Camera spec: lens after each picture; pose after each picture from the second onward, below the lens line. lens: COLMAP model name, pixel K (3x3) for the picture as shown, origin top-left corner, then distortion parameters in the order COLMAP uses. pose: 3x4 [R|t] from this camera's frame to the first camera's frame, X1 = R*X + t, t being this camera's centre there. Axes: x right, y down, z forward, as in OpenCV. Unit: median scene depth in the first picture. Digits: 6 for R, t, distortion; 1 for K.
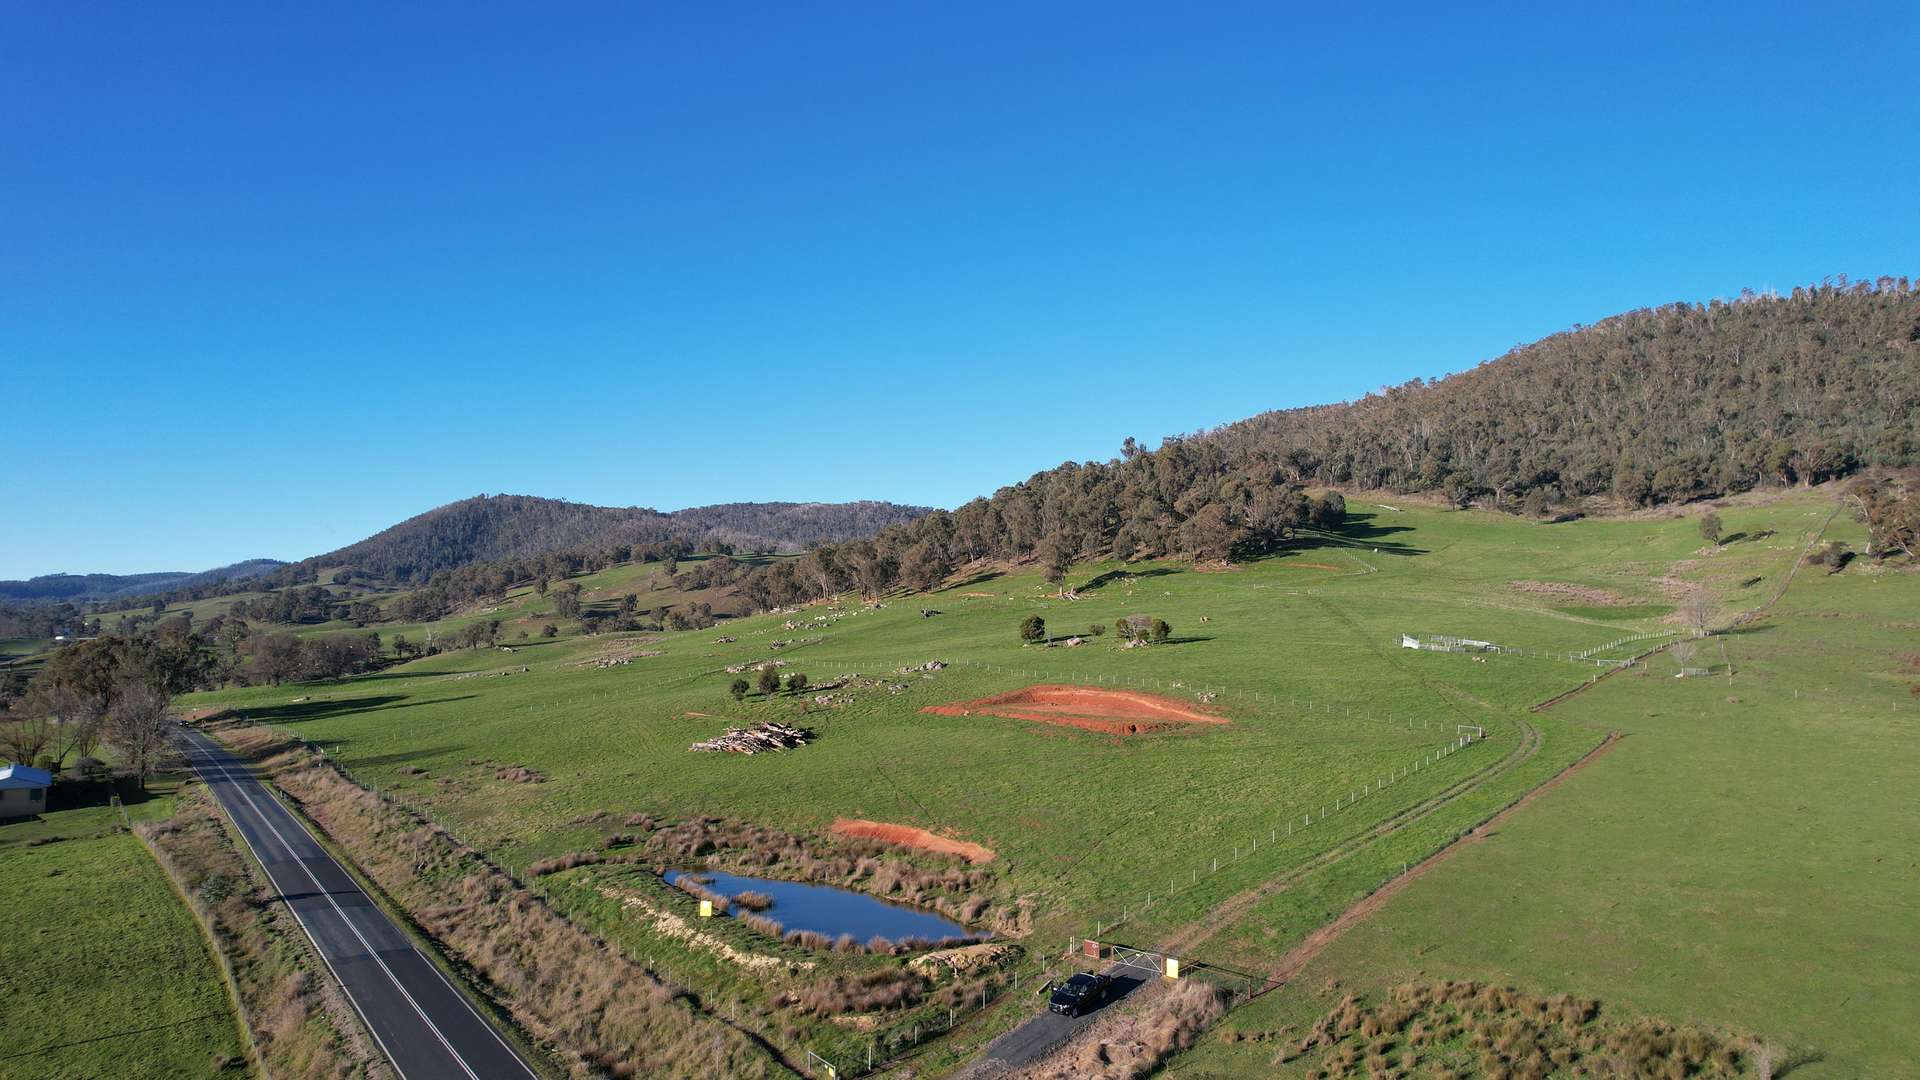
lens RADIAL K [[1322.7, 0, 949.2], [0, 1322.7, 542.6], [0, 0, 1]] dist [-0.054276, 0.000967]
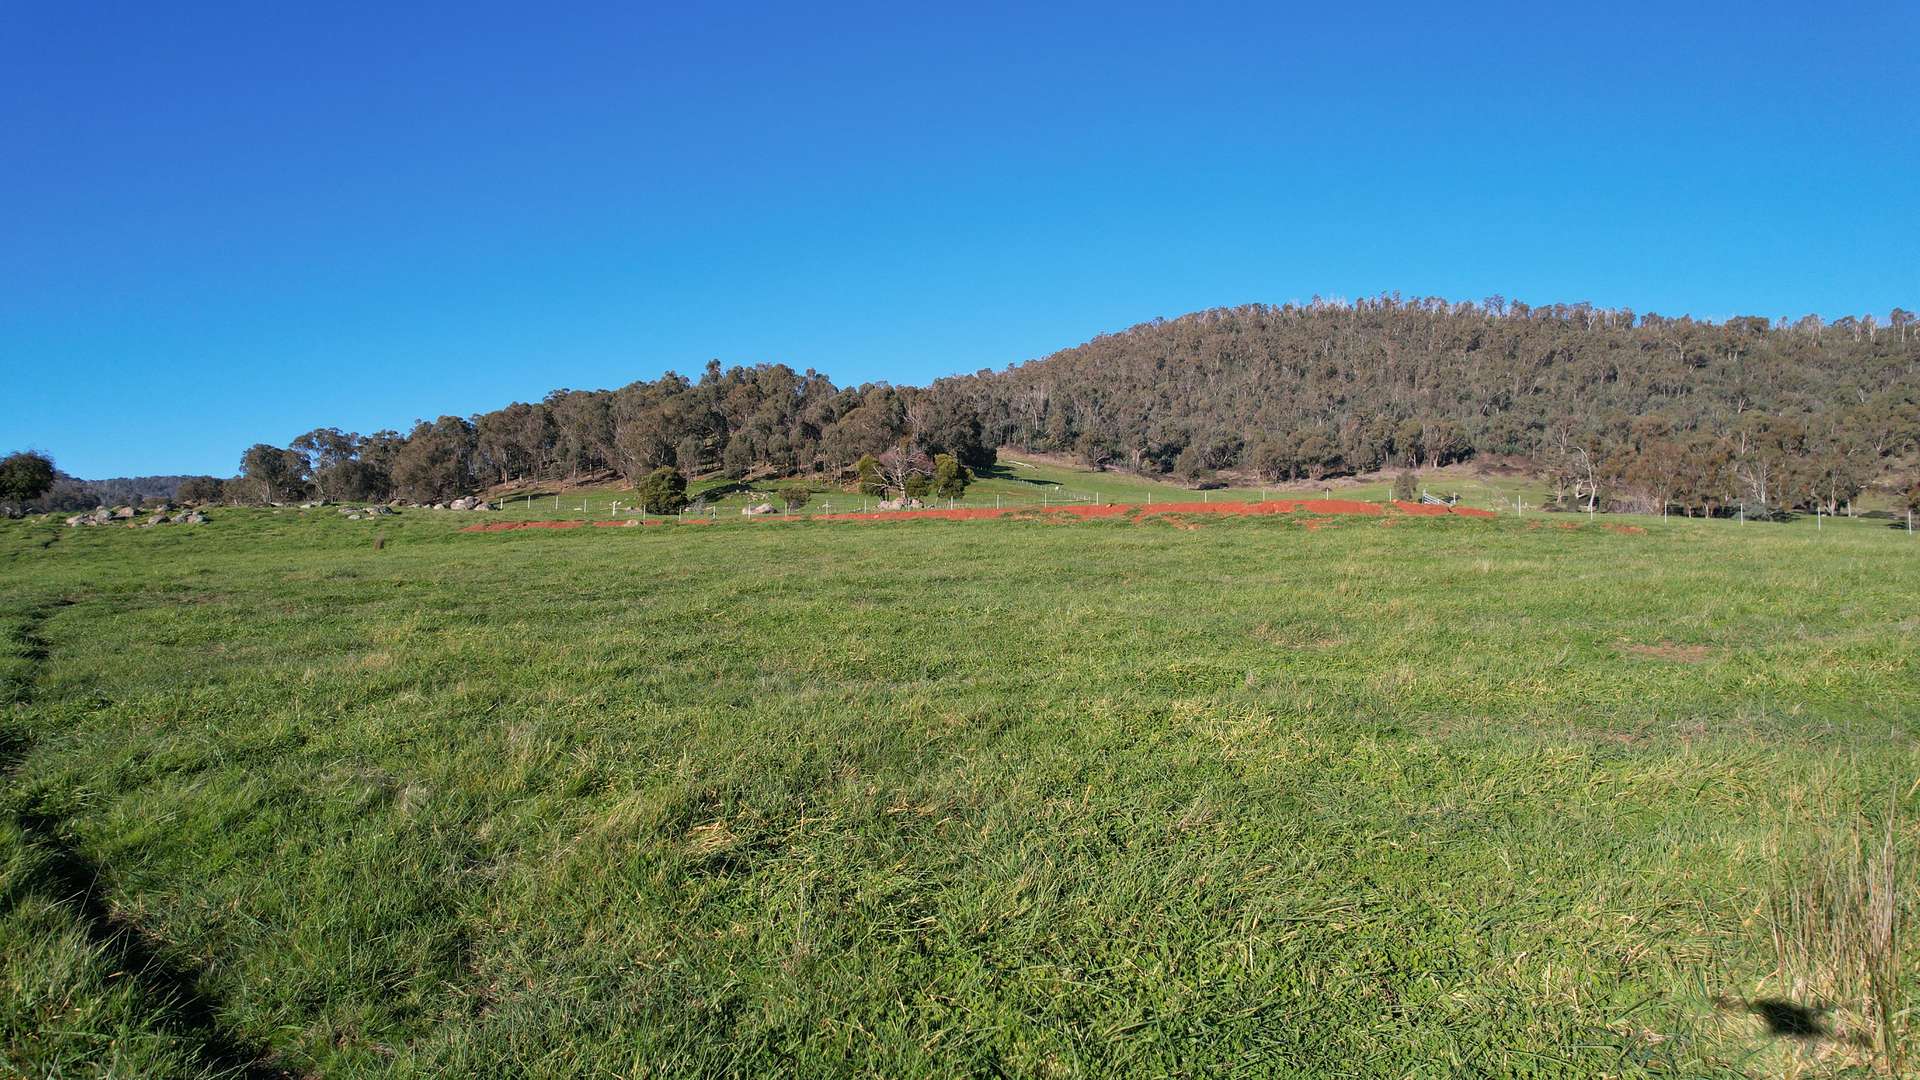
lens RADIAL K [[1192.8, 0, 945.5], [0, 1192.8, 554.0], [0, 0, 1]] dist [-0.076432, 0.051630]
pose [[0.919706, 0.047983, 0.389665, -0.009262], [-0.038255, 0.998733, -0.032693, 0.059424], [-0.390740, 0.015162, 0.920376, 0.313990]]
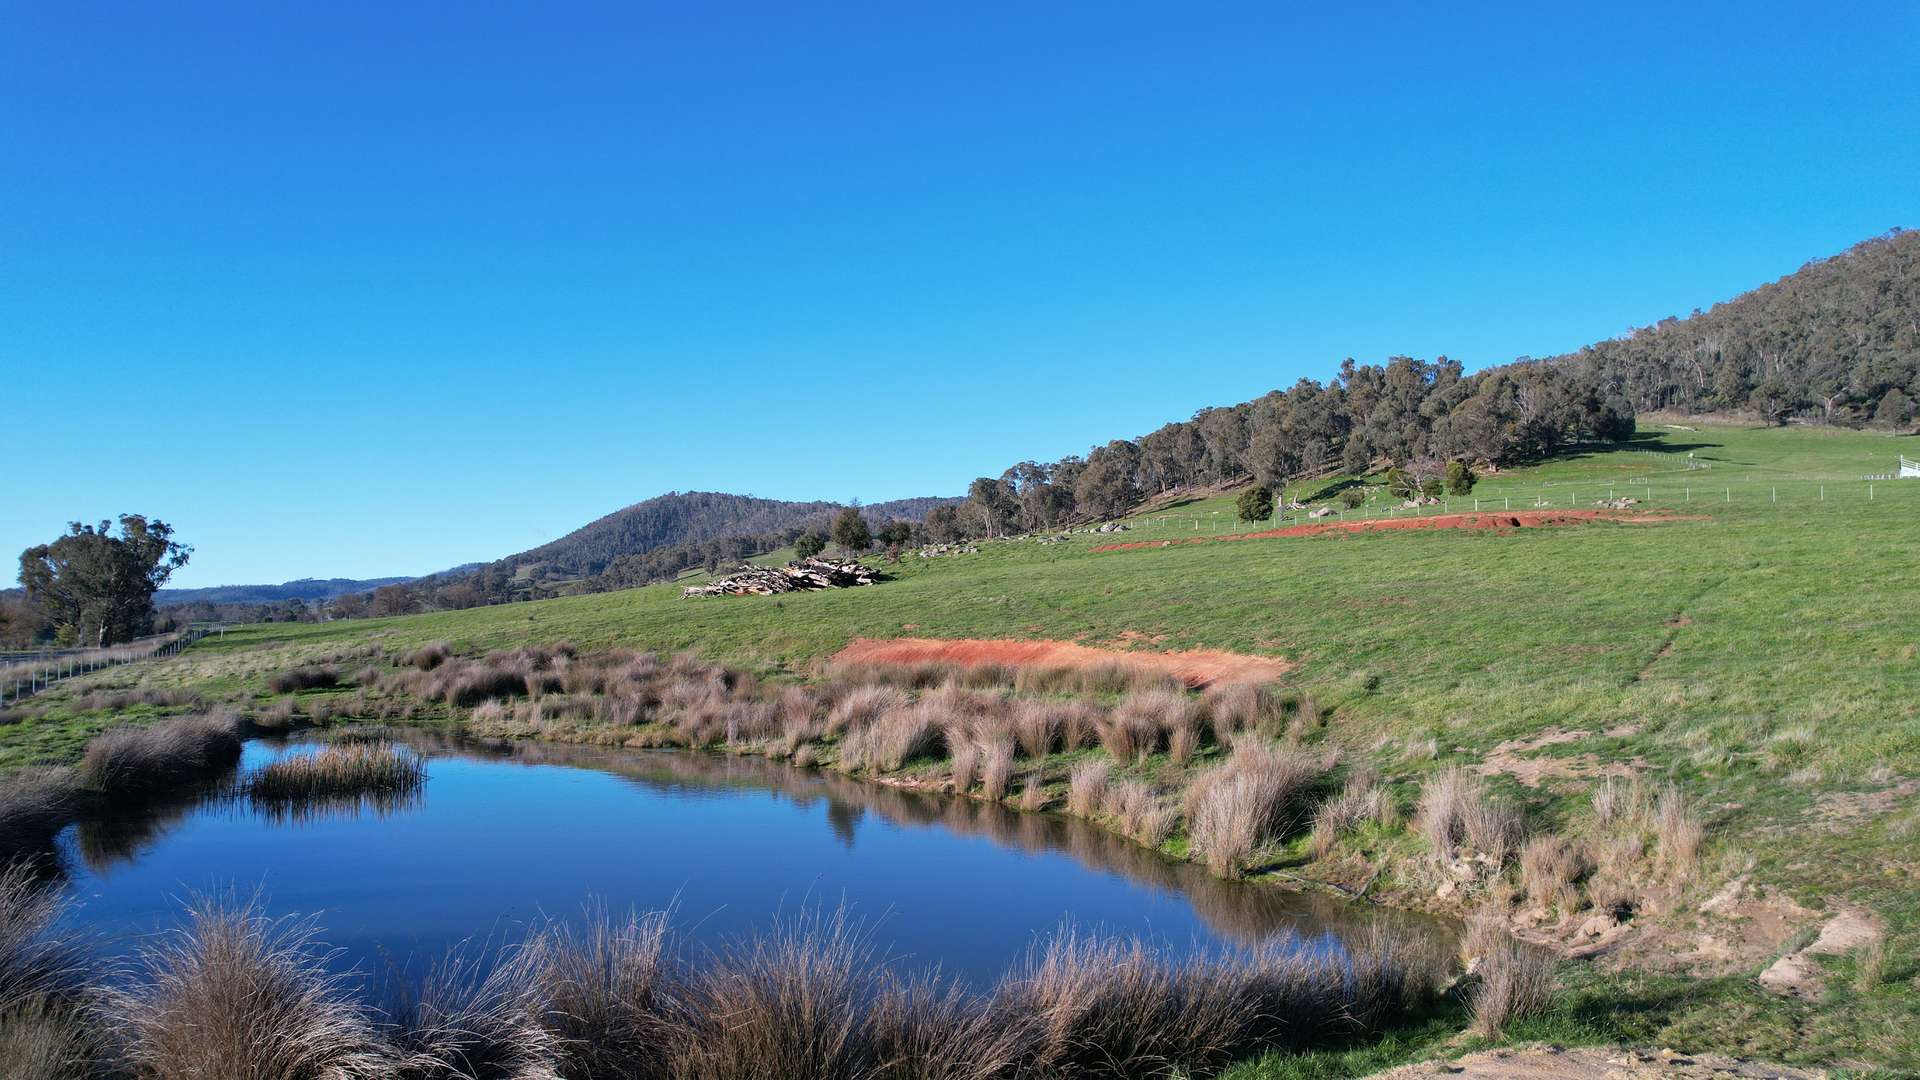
lens RADIAL K [[1236.7, 0, 958.5], [0, 1236.7, 554.0], [0, 0, 1]] dist [-0.079845, 0.077647]
pose [[0.989593, -0.009796, -0.143562, 0.000433], [0.007915, 0.999875, -0.013665, 0.059079], [0.143678, 0.012386, 0.989547, 0.197819]]
